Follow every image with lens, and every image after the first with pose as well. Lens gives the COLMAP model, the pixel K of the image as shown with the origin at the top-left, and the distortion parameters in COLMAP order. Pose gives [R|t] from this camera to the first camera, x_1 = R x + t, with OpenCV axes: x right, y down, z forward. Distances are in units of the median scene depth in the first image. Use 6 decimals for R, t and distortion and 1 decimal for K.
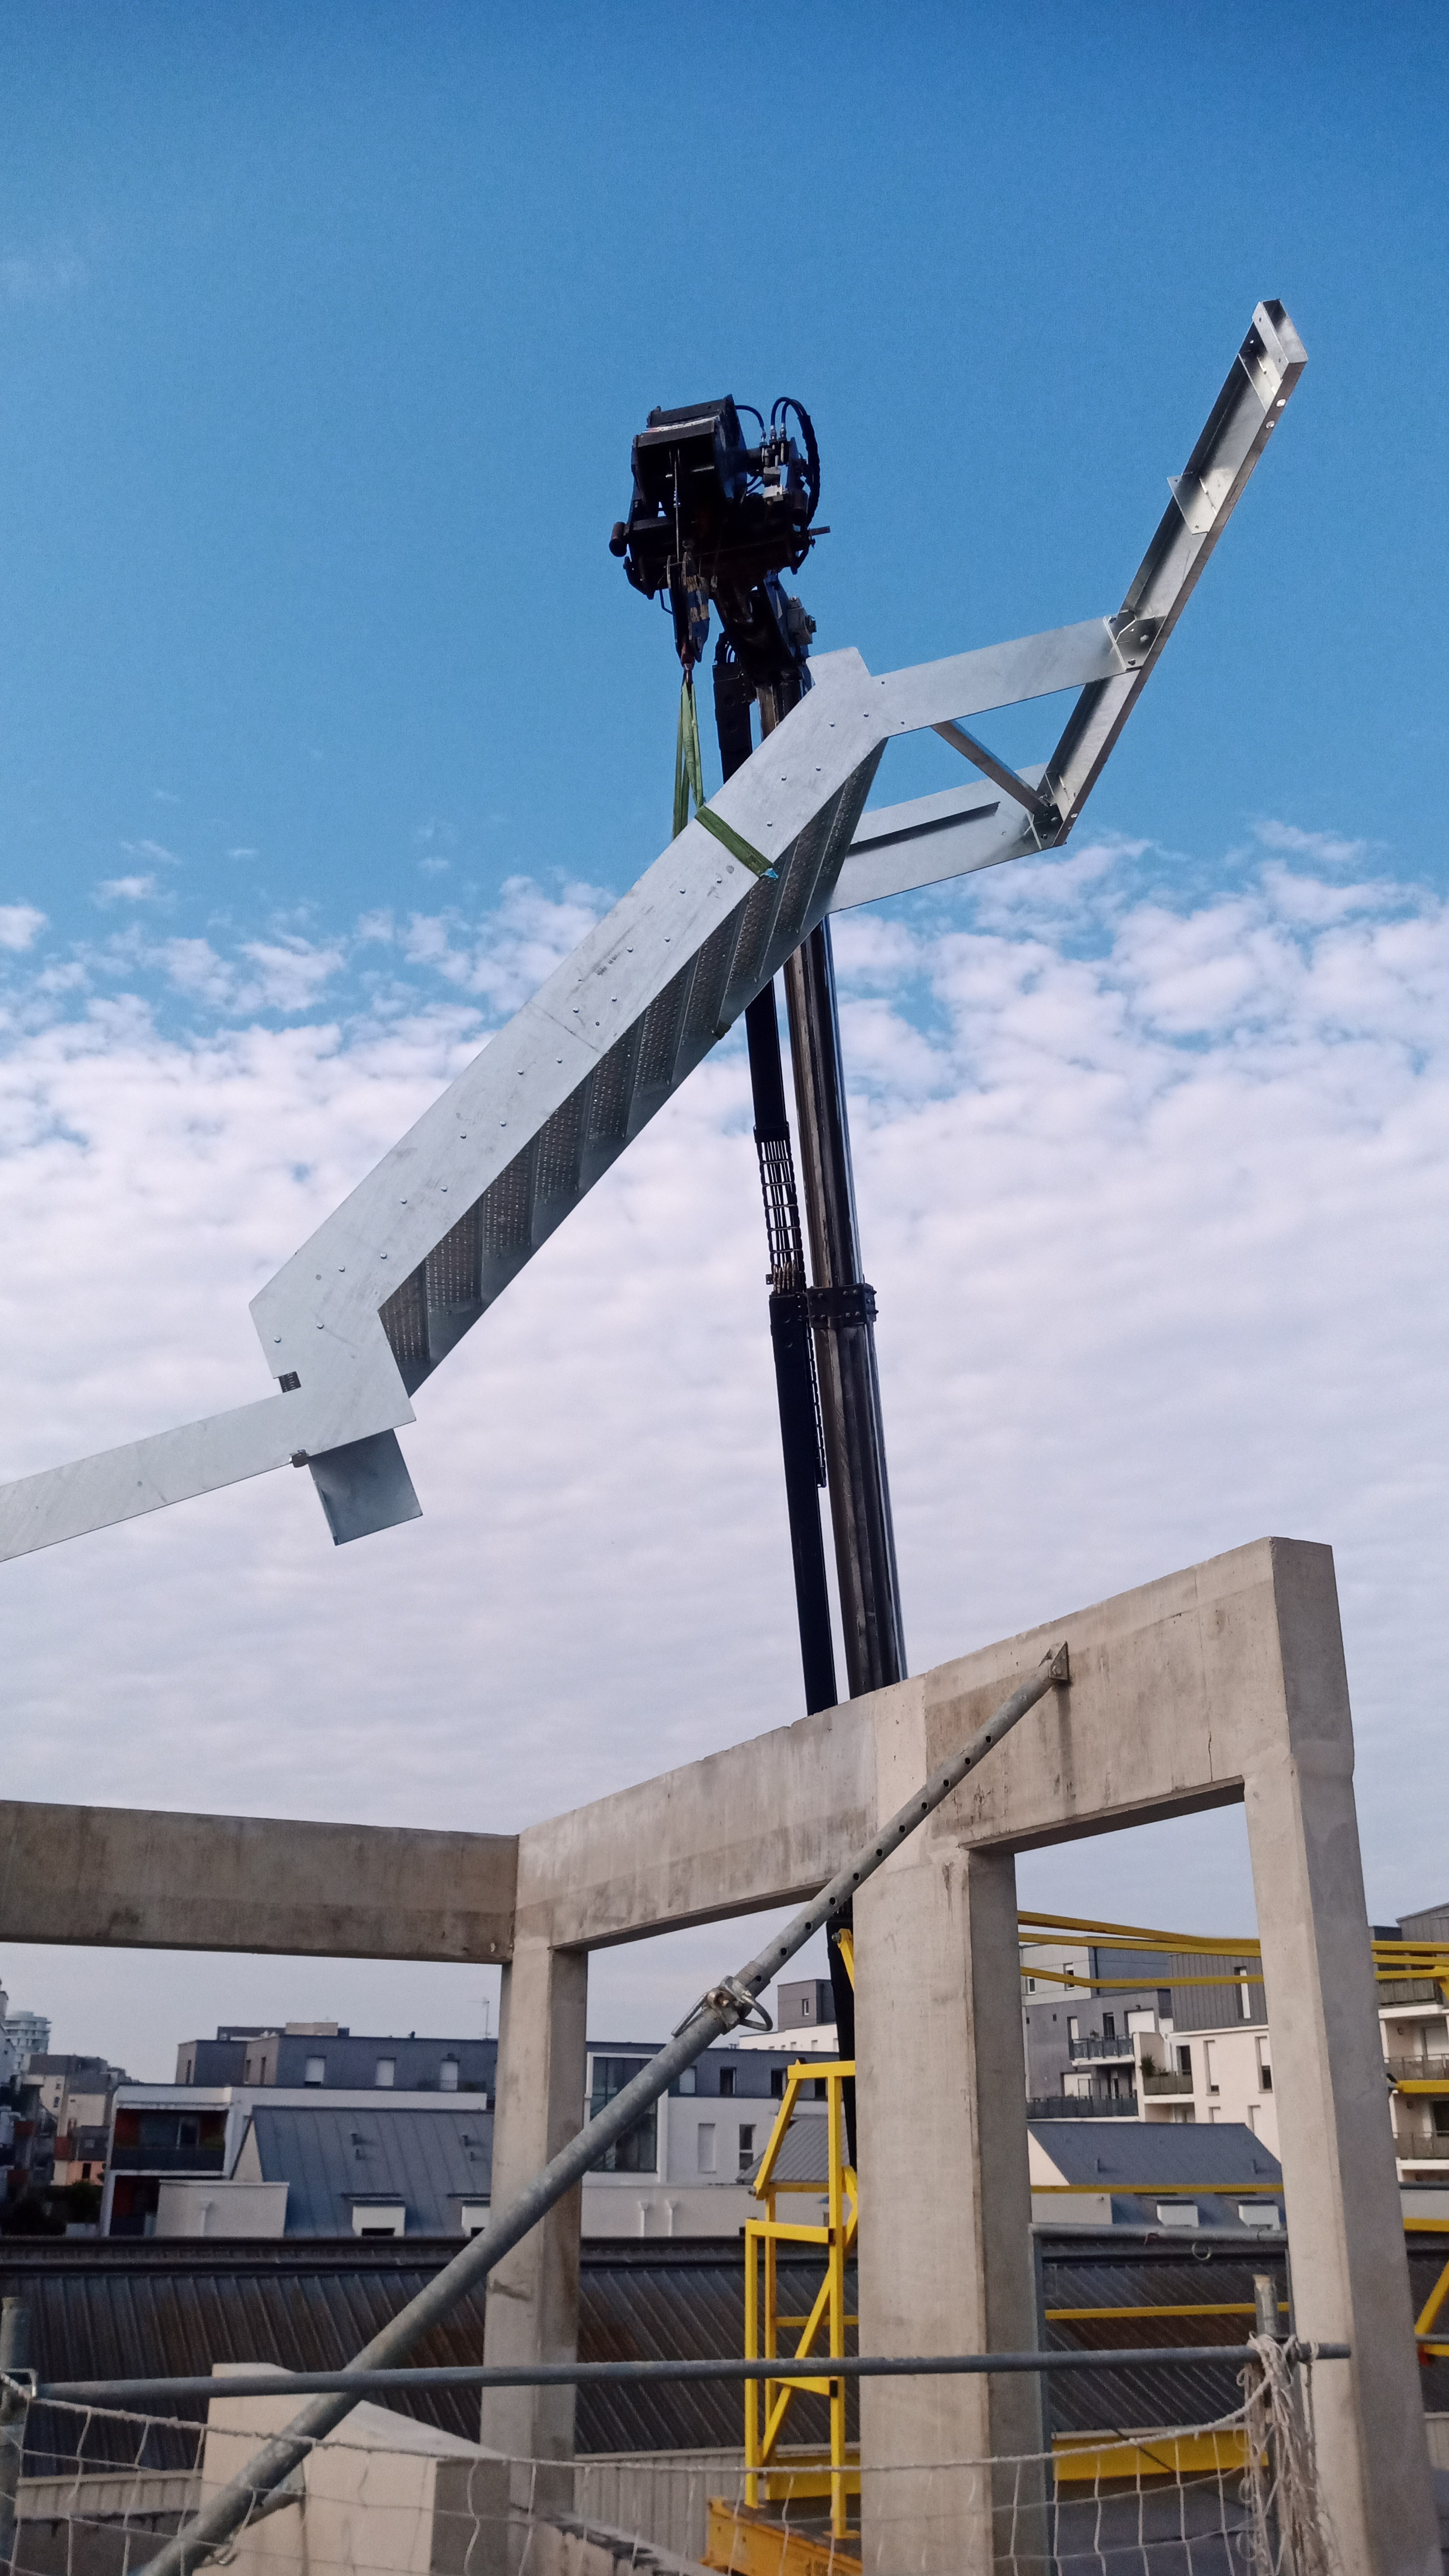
lens RADIAL K [[2023.6, 0, 677.7], [0, 2023.6, 1286.4], [0, 0, 1]] dist [0.079569, -0.188977]
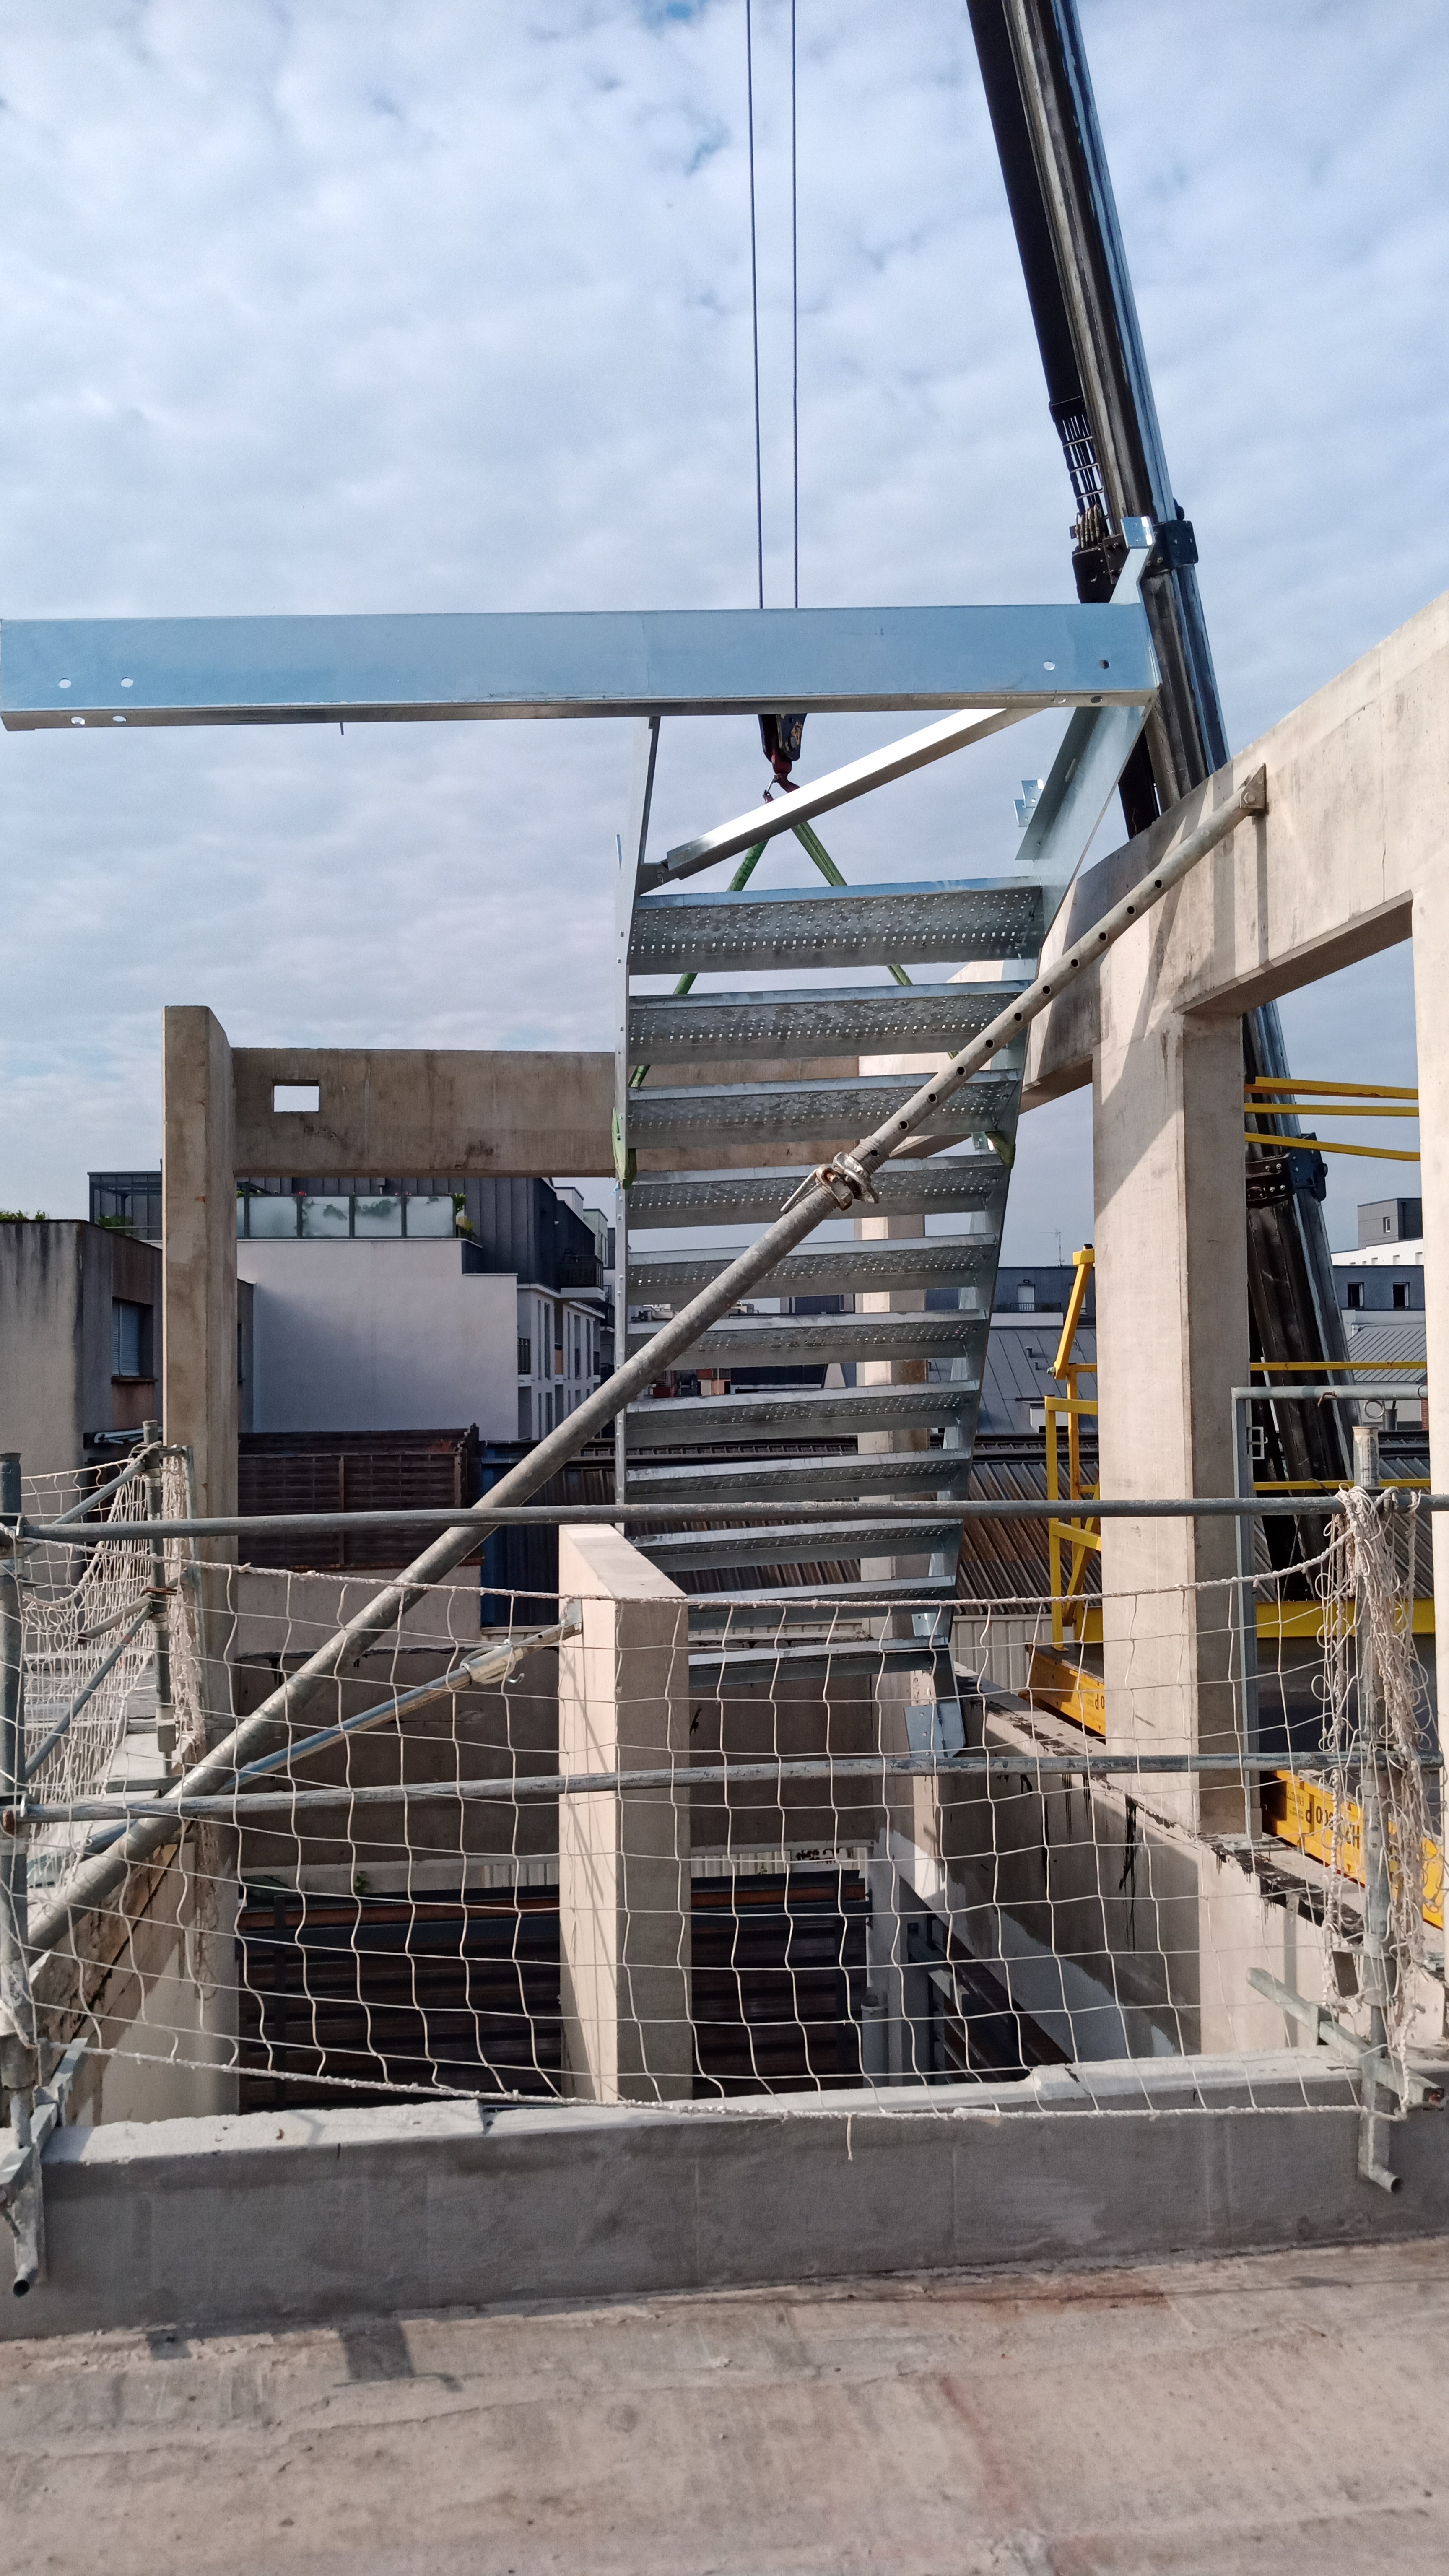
lens RADIAL K [[2023.6, 0, 677.7], [0, 2023.6, 1286.4], [0, 0, 1]] dist [0.079569, -0.188977]
pose [[0.955528, -0.034311, -0.292896, 0.197265], [0.135192, 0.933659, 0.331670, 0.062713], [0.262085, -0.356517, 0.896776, 0.093494]]
